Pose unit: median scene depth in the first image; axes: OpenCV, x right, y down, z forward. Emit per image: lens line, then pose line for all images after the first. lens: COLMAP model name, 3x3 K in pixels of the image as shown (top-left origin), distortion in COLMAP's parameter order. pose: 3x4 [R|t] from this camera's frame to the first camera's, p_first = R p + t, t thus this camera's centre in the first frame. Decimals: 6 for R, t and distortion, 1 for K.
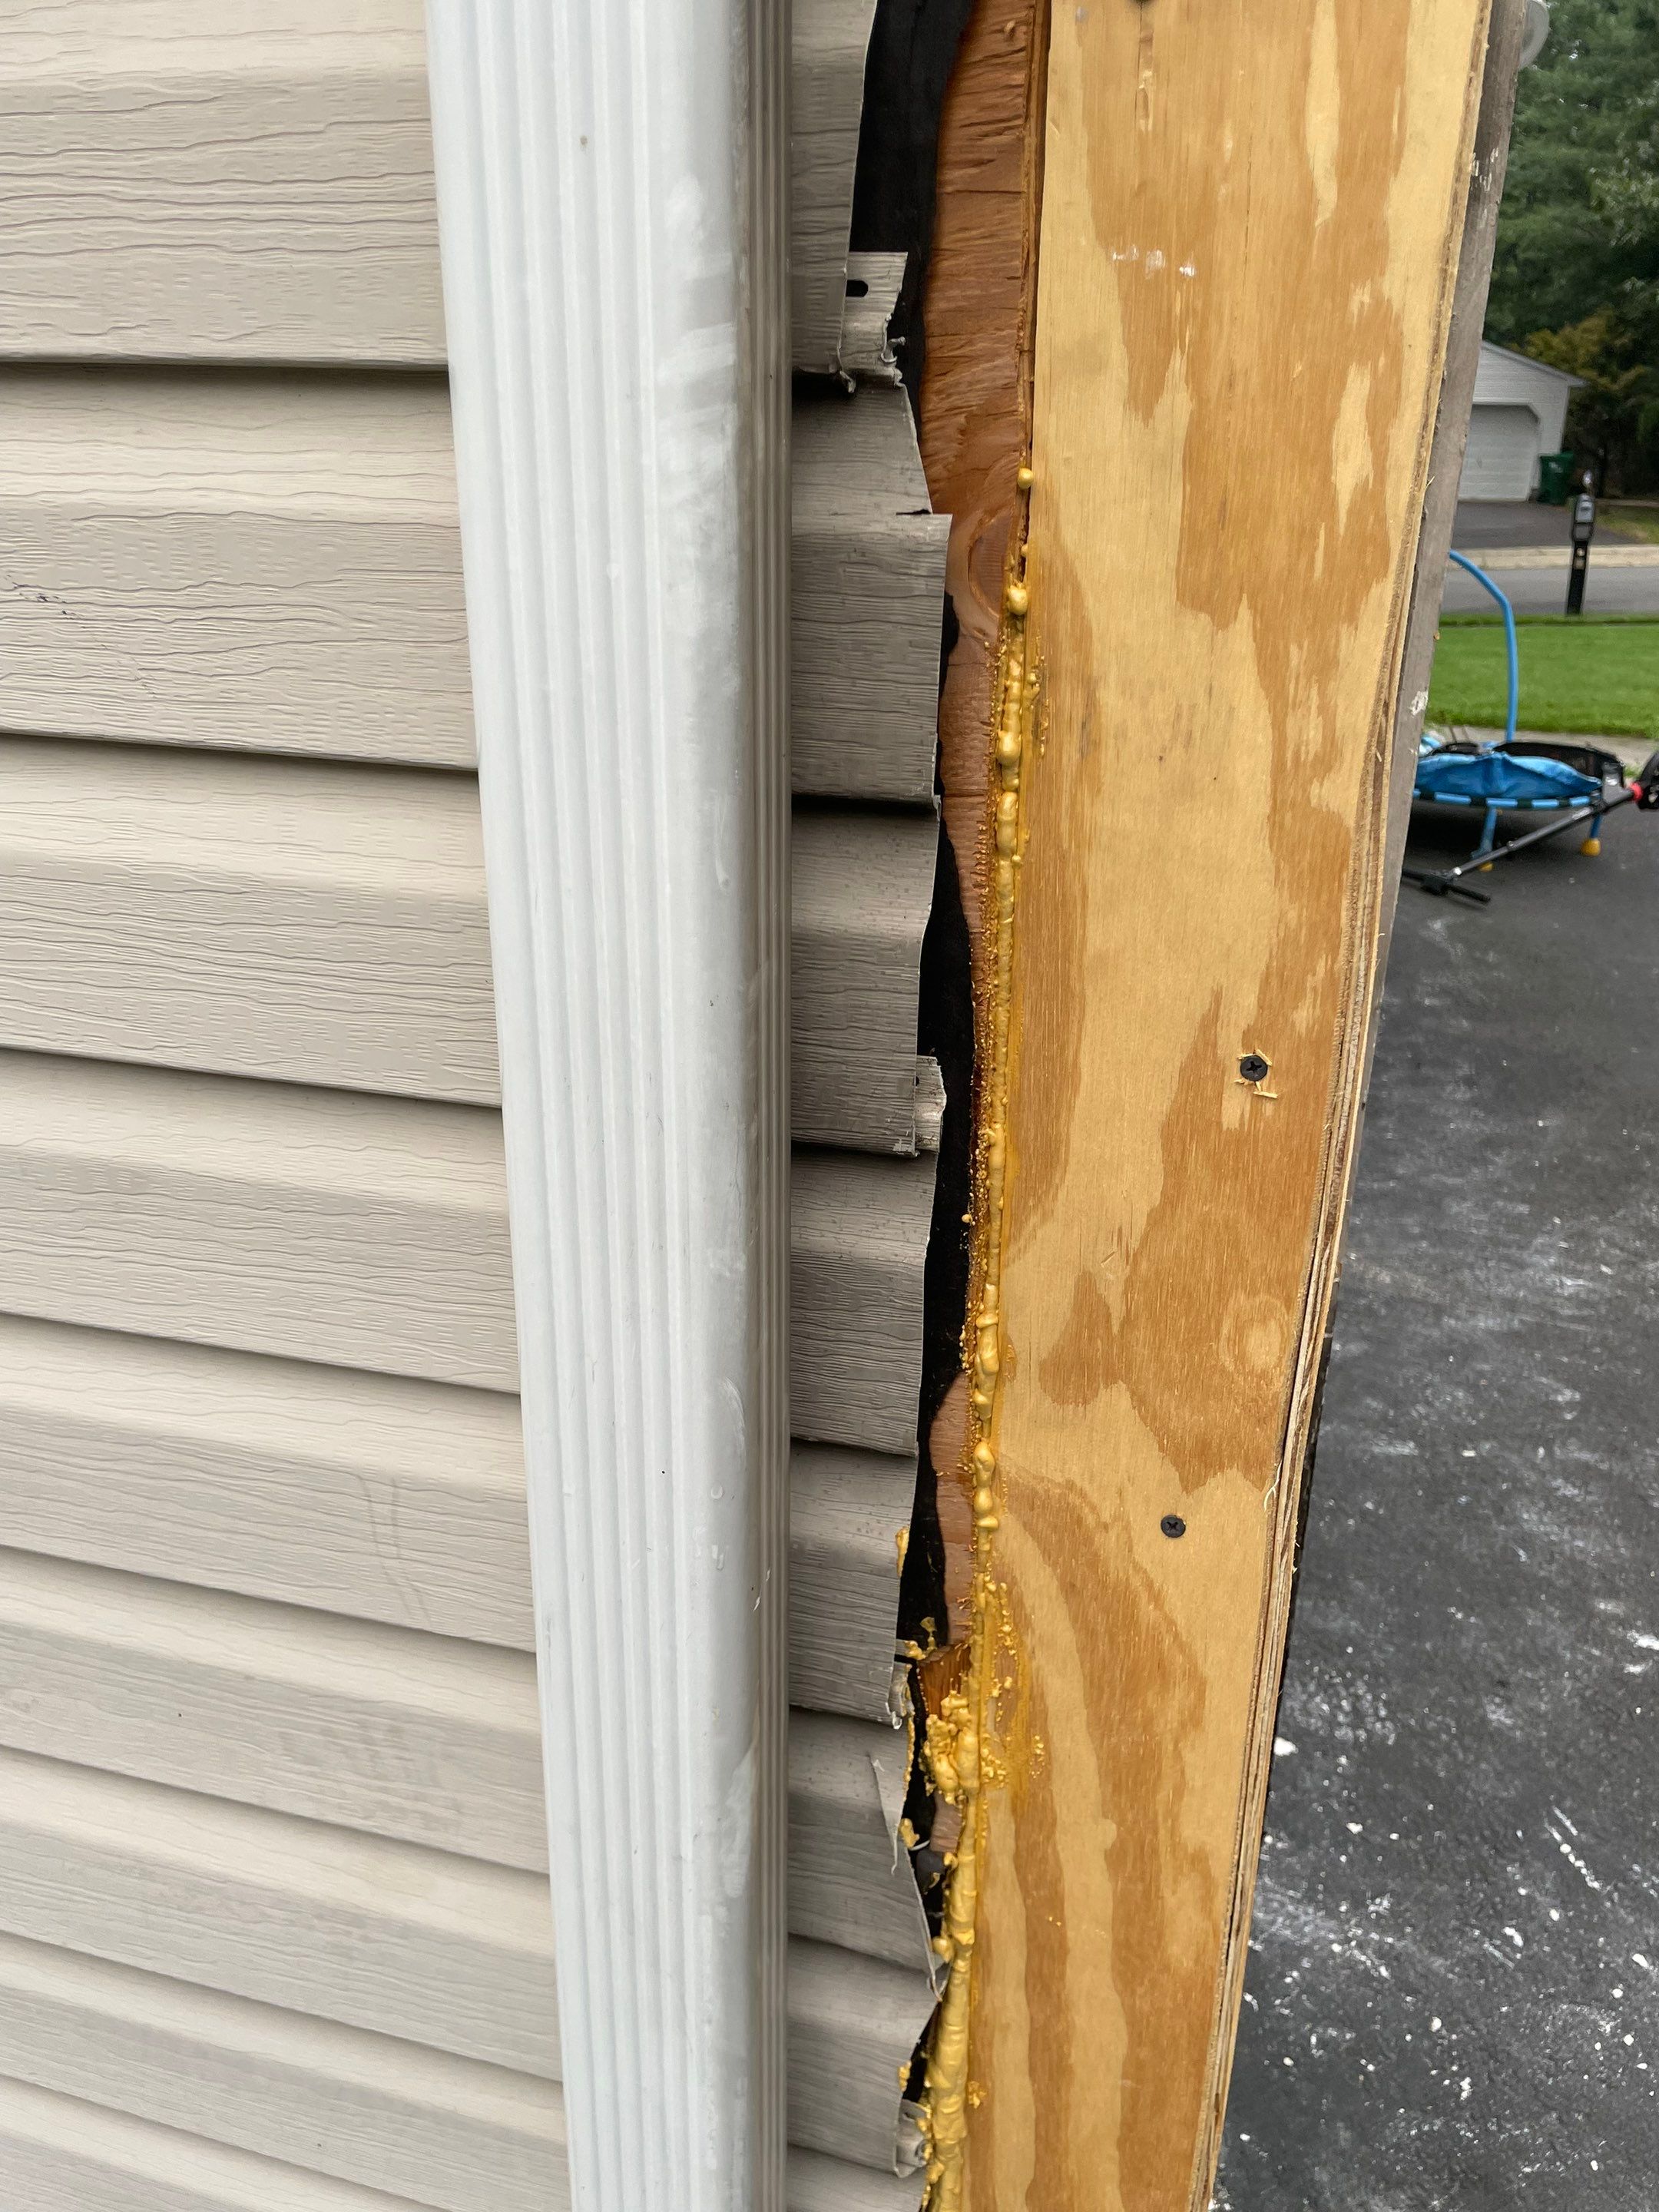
lens RADIAL K [[1685.1, 0, 869.9], [0, 1685.1, 1120.6], [0, 0, 1]] dist [0.093171, -0.143673]
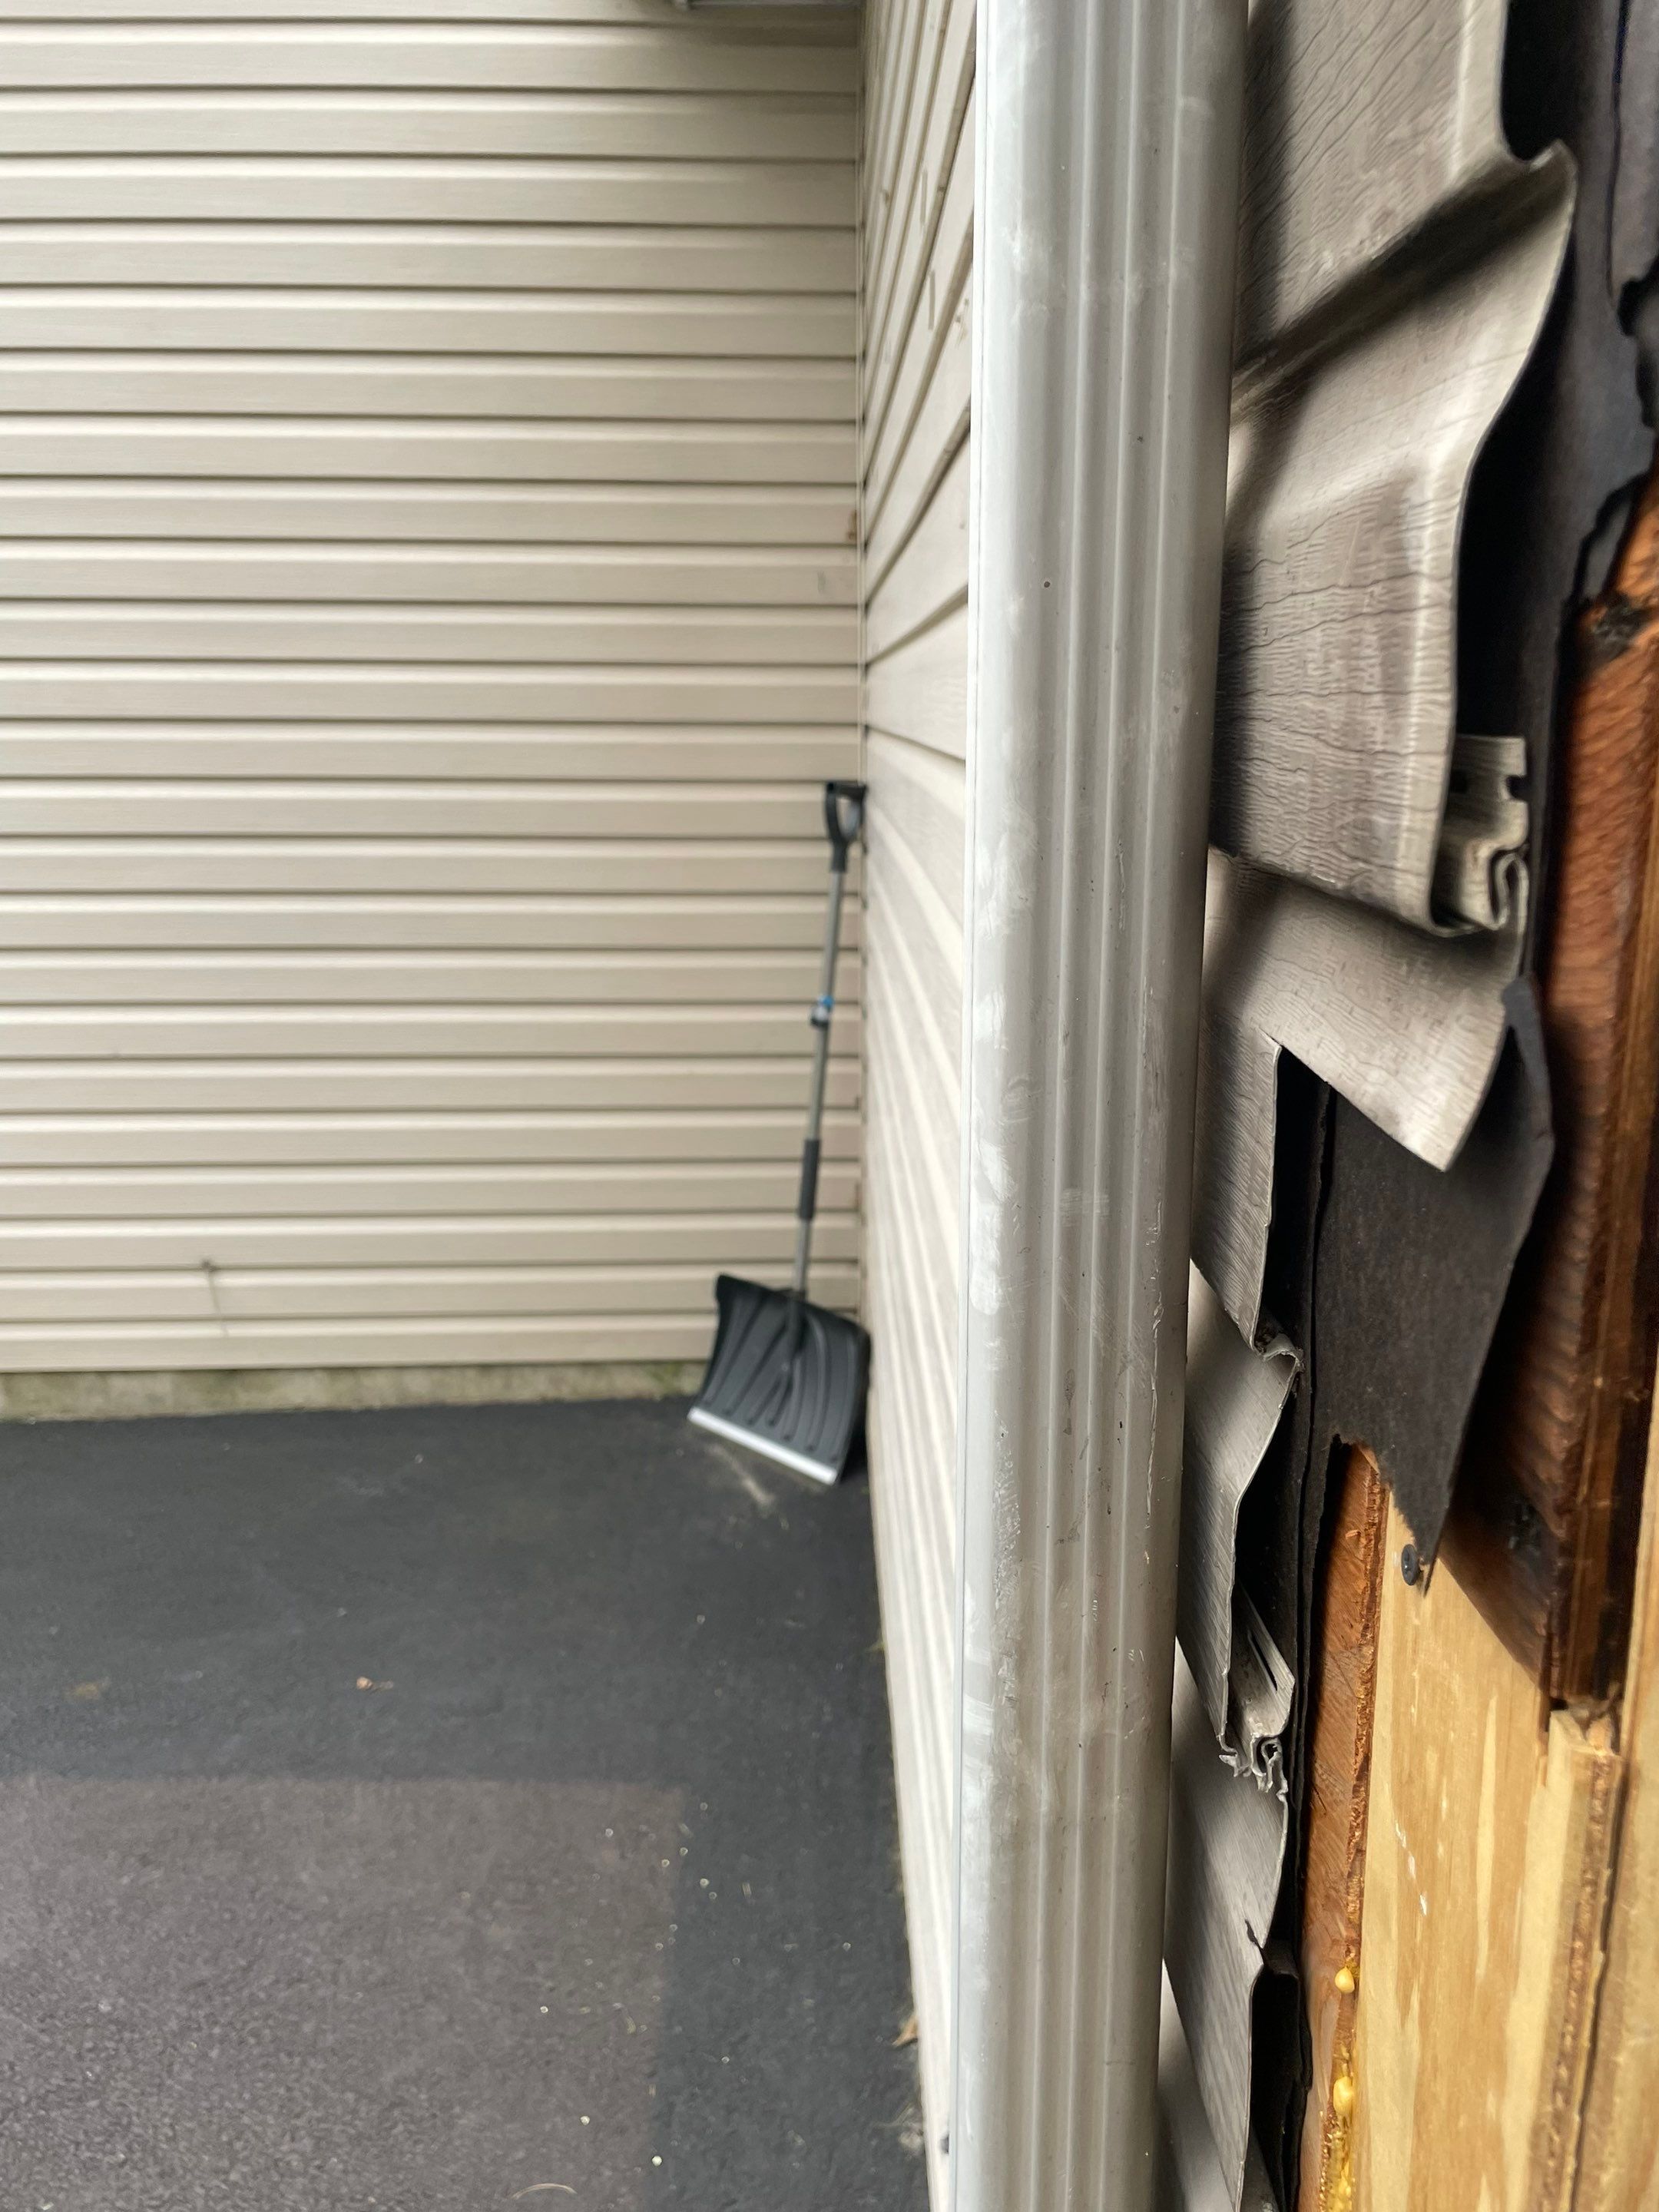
lens RADIAL K [[1684.4, 0, 874.1], [0, 1684.4, 1083.4], [0, 0, 1]] dist [0.090293, -0.128321]
pose [[0.285793, 0.185597, -0.940147, 0.689538], [-0.357847, 0.930766, 0.074964, -0.724801], [0.888970, 0.315004, 0.332422, 0.363103]]
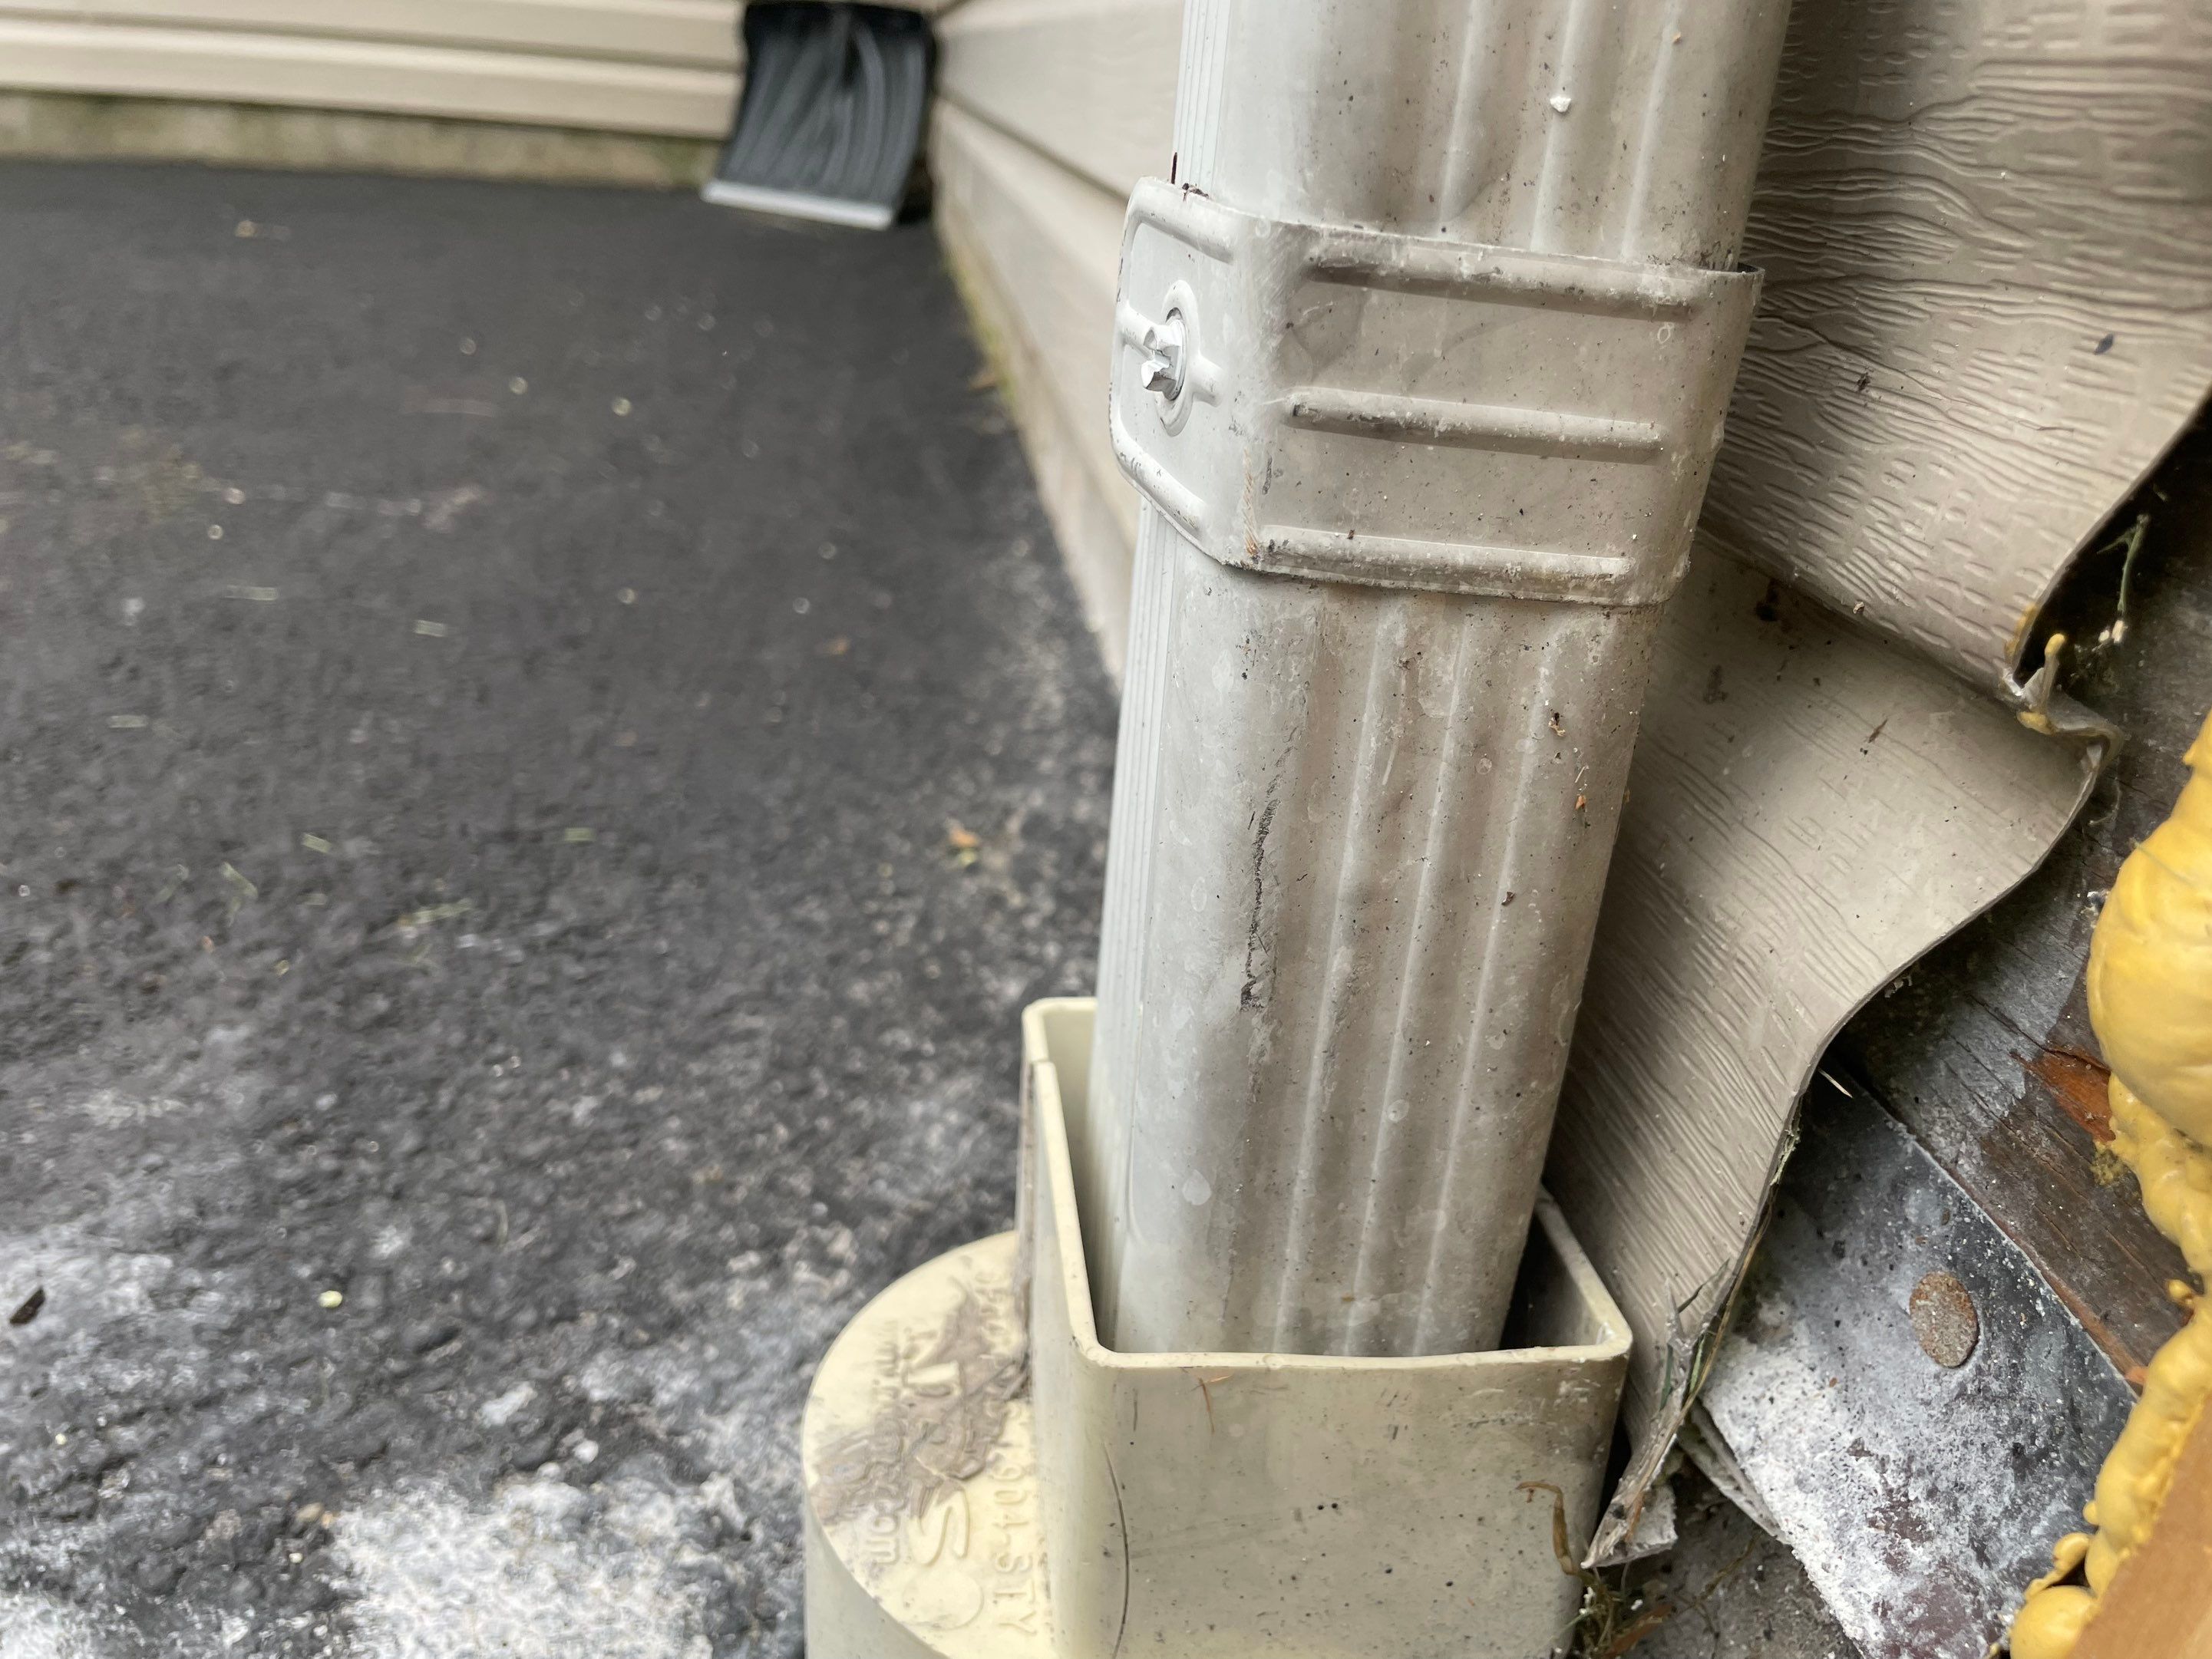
lens RADIAL K [[1723.3, 0, 1075.1], [0, 1723.3, 835.7], [0, 0, 1]] dist [0.072751, -0.120708]
pose [[0.354615, 0.380401, -0.854133, 0.222103], [-0.414635, 0.882745, 0.220997, 1.519447], [0.838049, 0.275784, 0.470762, 1.394296]]
